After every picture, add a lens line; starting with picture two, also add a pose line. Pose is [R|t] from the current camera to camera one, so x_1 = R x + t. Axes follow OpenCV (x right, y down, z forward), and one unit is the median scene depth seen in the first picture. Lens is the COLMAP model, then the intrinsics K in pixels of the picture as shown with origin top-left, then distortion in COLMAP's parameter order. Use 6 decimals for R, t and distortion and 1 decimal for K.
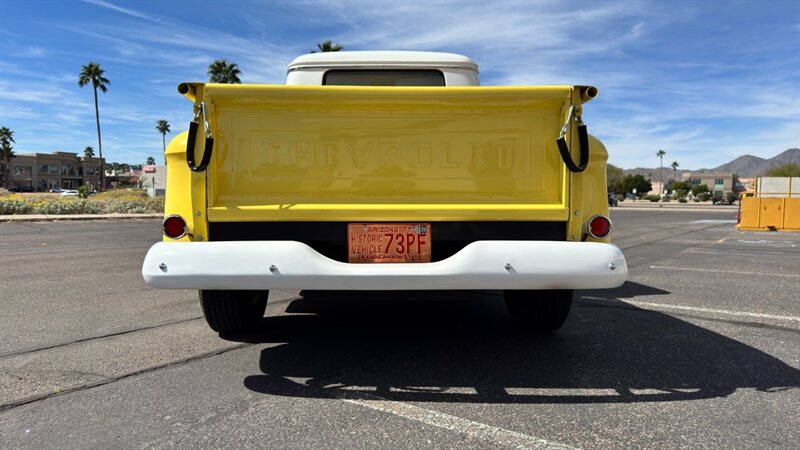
lens RADIAL K [[566.5, 0, 396.5], [0, 566.5, 233.8], [0, 0, 1]] dist [0.042396, -0.052582]
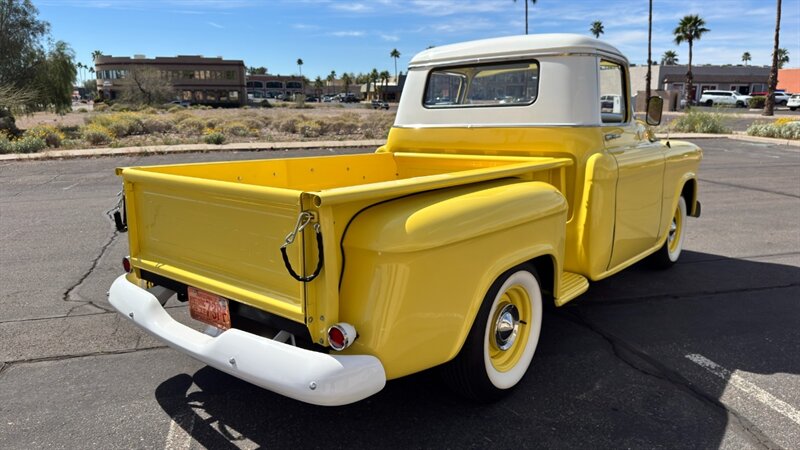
lens RADIAL K [[566.5, 0, 400.8], [0, 566.5, 226.2], [0, 0, 1]] dist [0.042396, -0.052582]
pose [[0.750372, 0.127131, -0.648675, 1.000728], [-0.023756, 0.985883, 0.165739, -0.347077], [0.660589, -0.108956, 0.742799, 0.376620]]
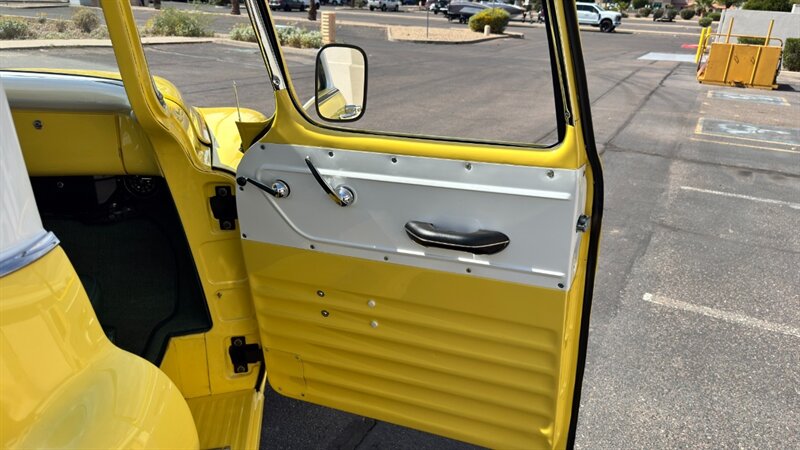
lens RADIAL K [[566.5, 0, 406.1], [0, 566.5, 228.4], [0, 0, 1]] dist [0.042396, -0.052582]
pose [[0.991310, -0.016532, 0.130504, 0.488476], [-0.025718, 0.948572, 0.315515, -0.481682], [-0.129008, -0.316129, 0.939904, 1.677039]]
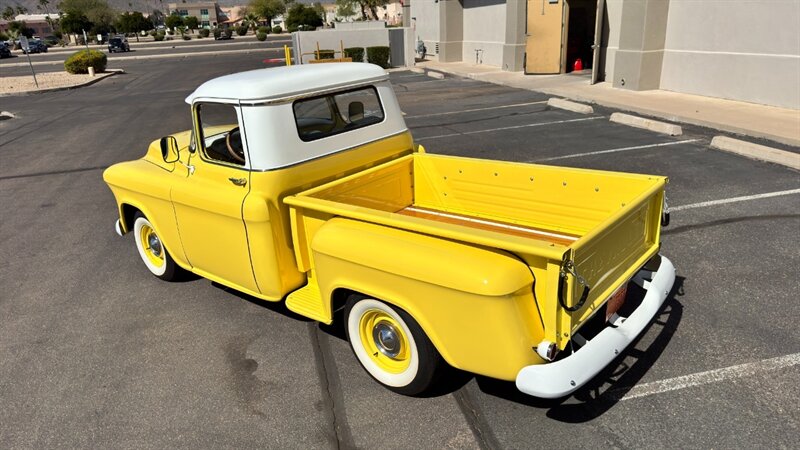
lens RADIAL K [[566.5, 0, 387.3], [0, 566.5, 227.7], [0, 0, 1]] dist [0.042396, -0.052582]
pose [[0.680426, -0.299044, 0.669024, -1.396064], [0.107403, 0.943785, 0.312624, -0.715632], [-0.724904, -0.140862, 0.674294, 0.393060]]
